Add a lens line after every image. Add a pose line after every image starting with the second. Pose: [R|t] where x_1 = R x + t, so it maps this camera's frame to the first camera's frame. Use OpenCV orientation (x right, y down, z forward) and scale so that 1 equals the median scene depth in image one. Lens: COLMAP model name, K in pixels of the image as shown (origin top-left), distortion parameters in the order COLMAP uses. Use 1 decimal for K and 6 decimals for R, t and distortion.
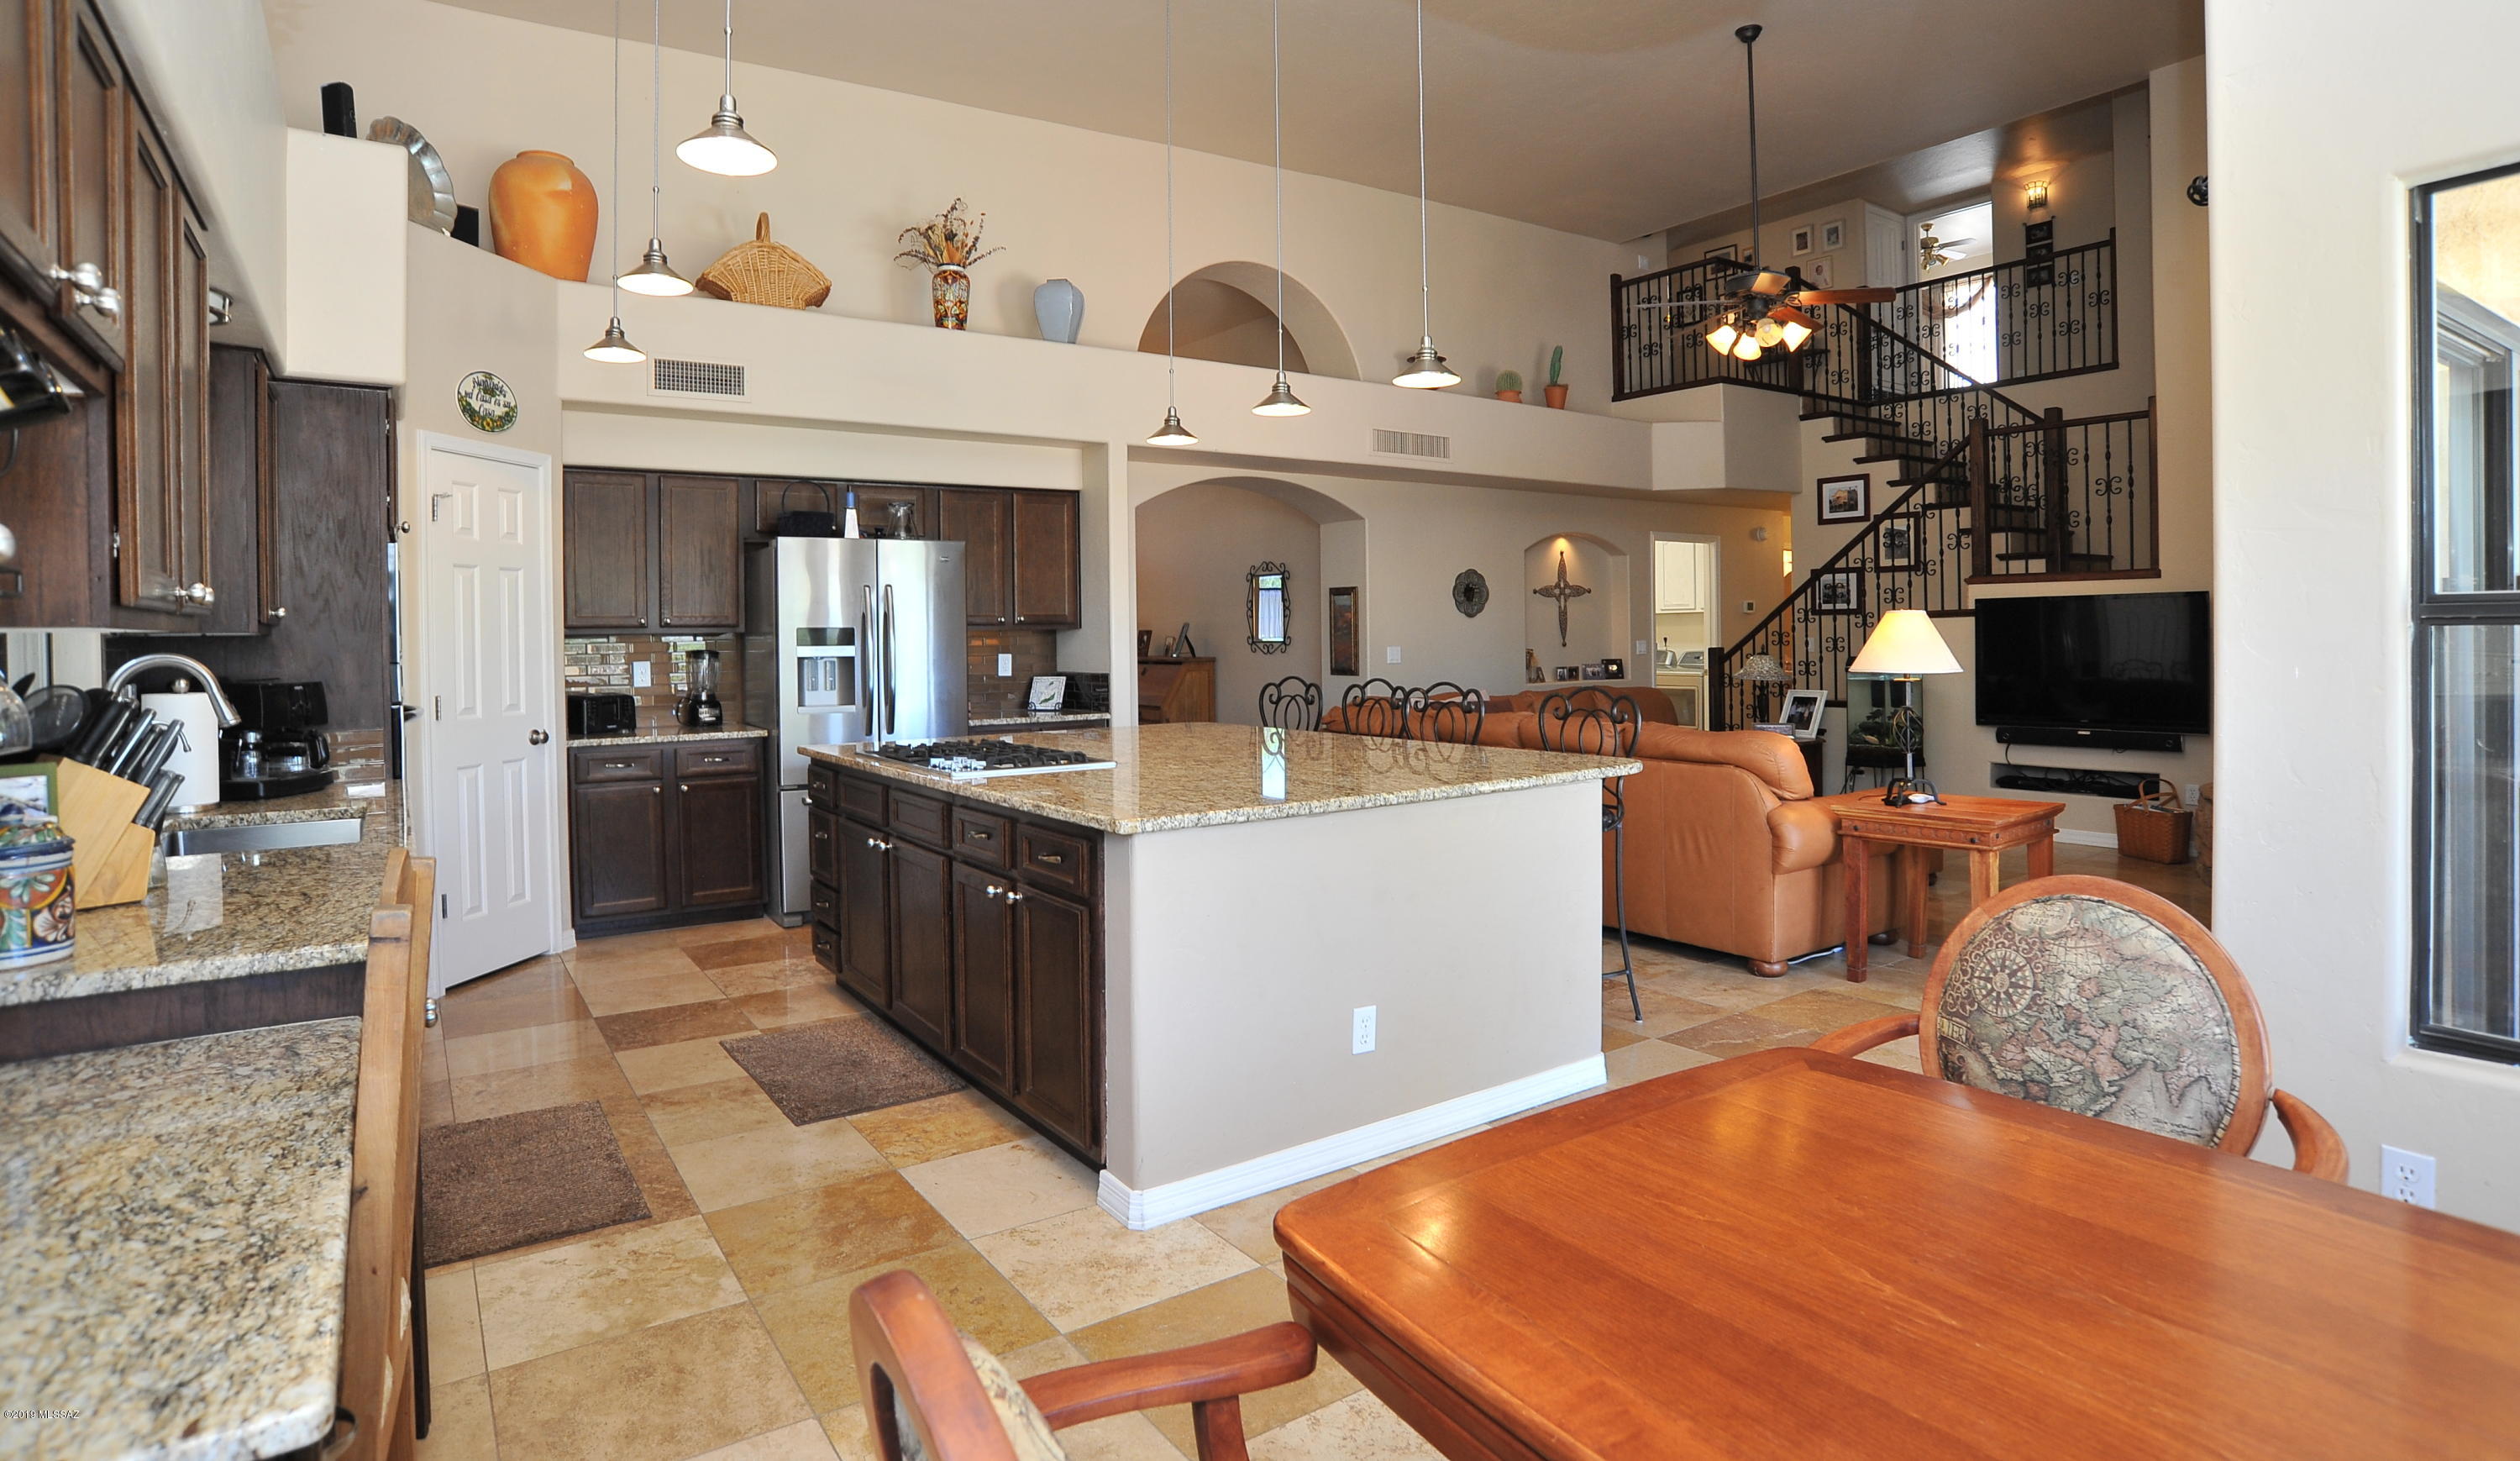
lens RADIAL K [[1306.9, 0, 1264.6], [0, 1306.9, 643.2], [0, 0, 1]] dist [-0.078273, 0.031814]
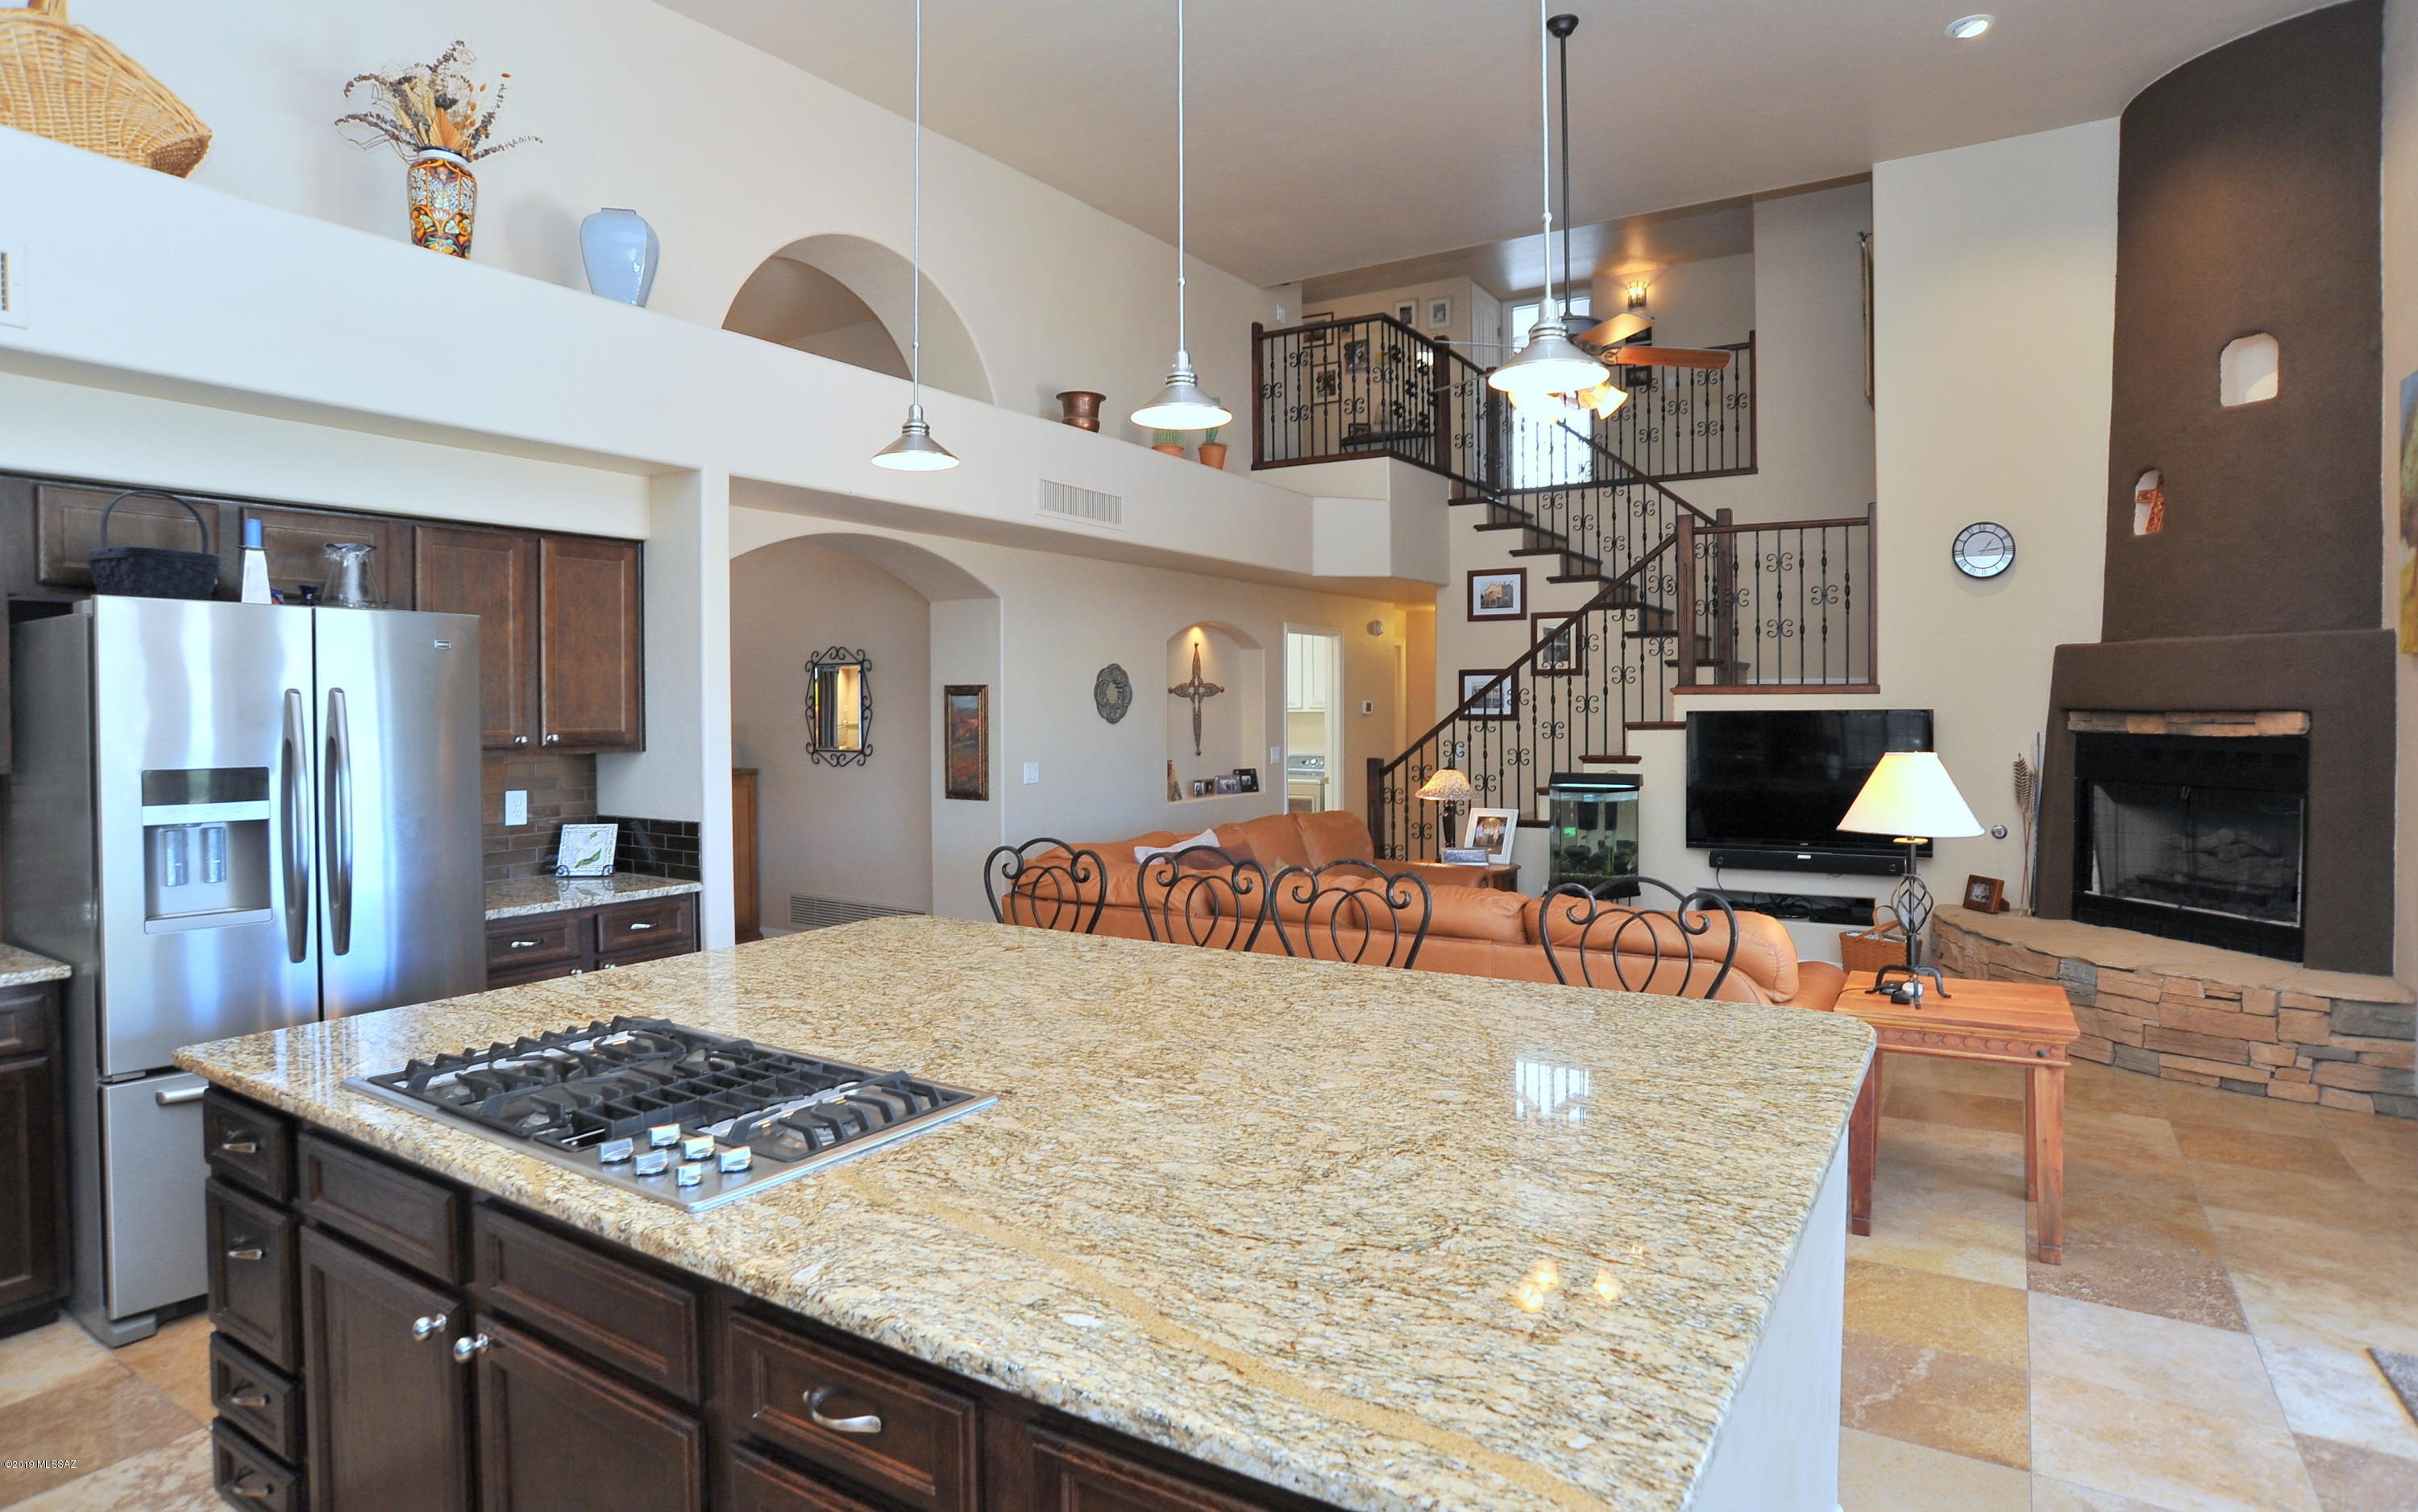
lens RADIAL K [[1317.7, 0, 1213.7], [0, 1317.7, 730.4], [0, 0, 1]] dist [-0.098588, 0.059239]
pose [[0.923515, 0.002355, 0.383554, -0.115402], [-0.005193, 0.999966, 0.006365, -0.024801], [-0.383526, -0.007870, 0.923497, 0.265868]]
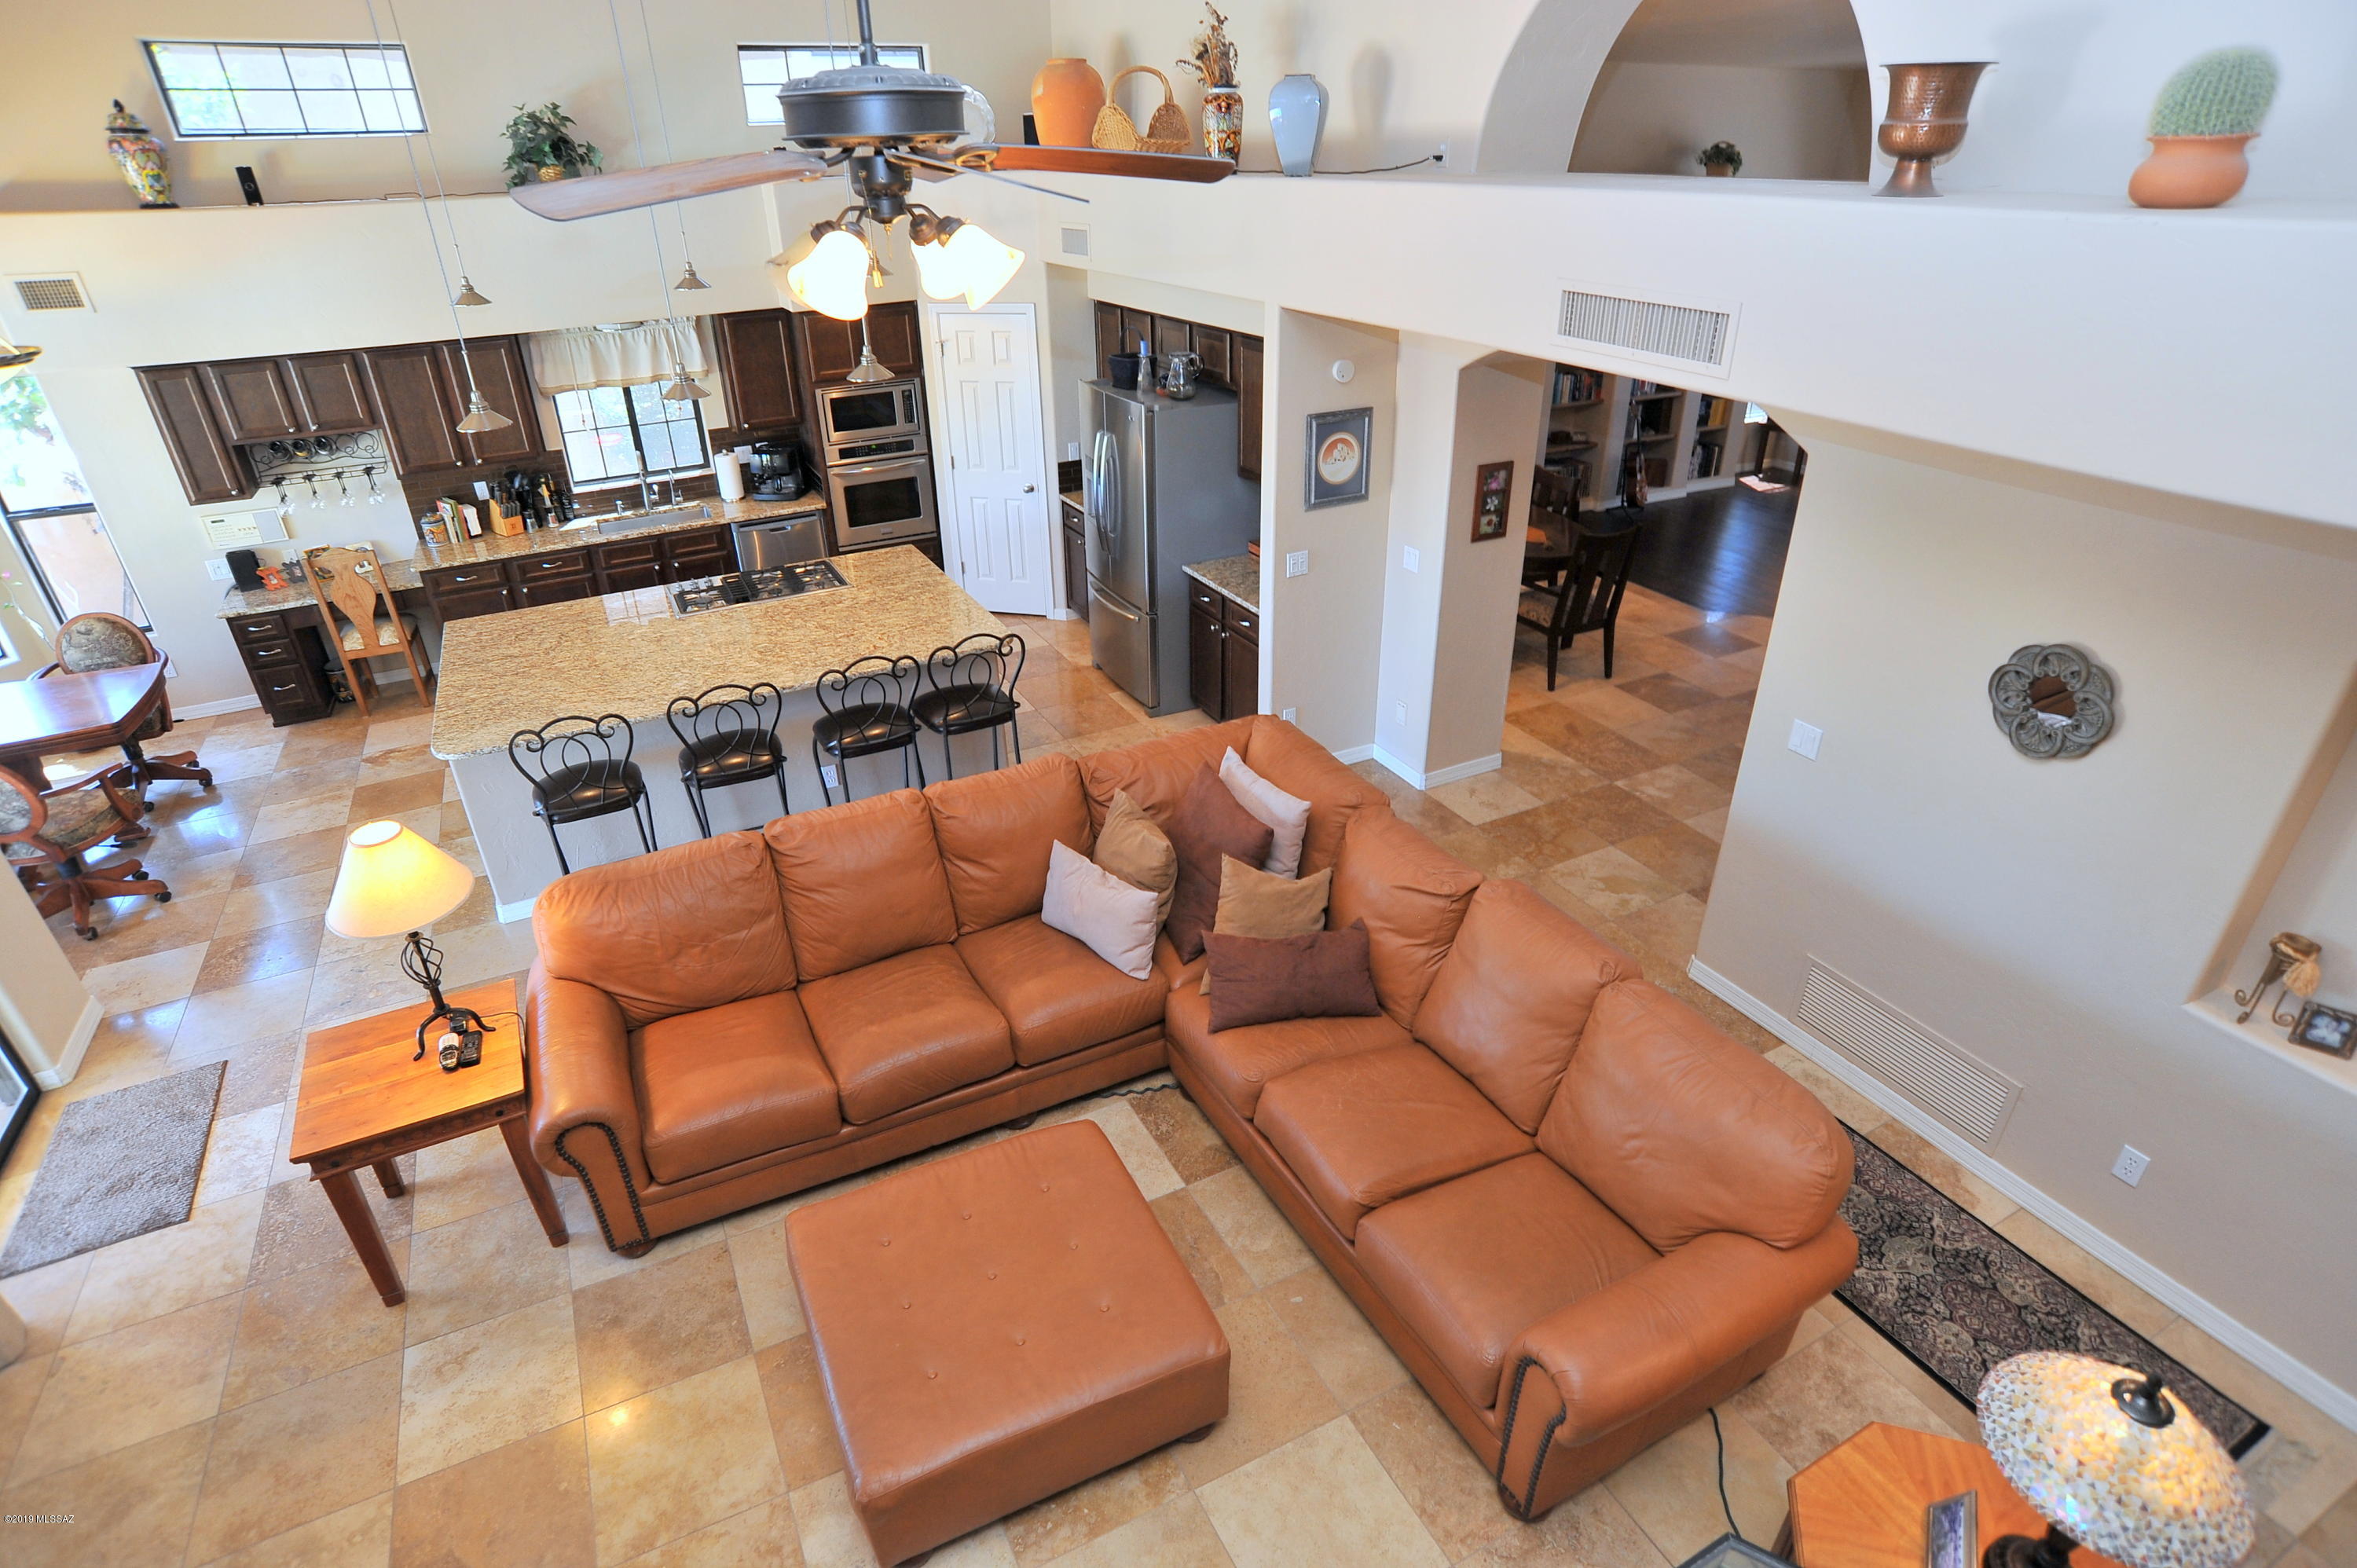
lens RADIAL K [[1217.5, 0, 1186.8], [0, 1217.5, 825.6], [0, 0, 1]] dist [-0.095875, 0.054640]
pose [[-0.130282, 0.509446, -0.850583, 0.622638], [0.005485, 0.858252, 0.513199, -0.230028], [0.991462, 0.062196, -0.114609, 0.926778]]
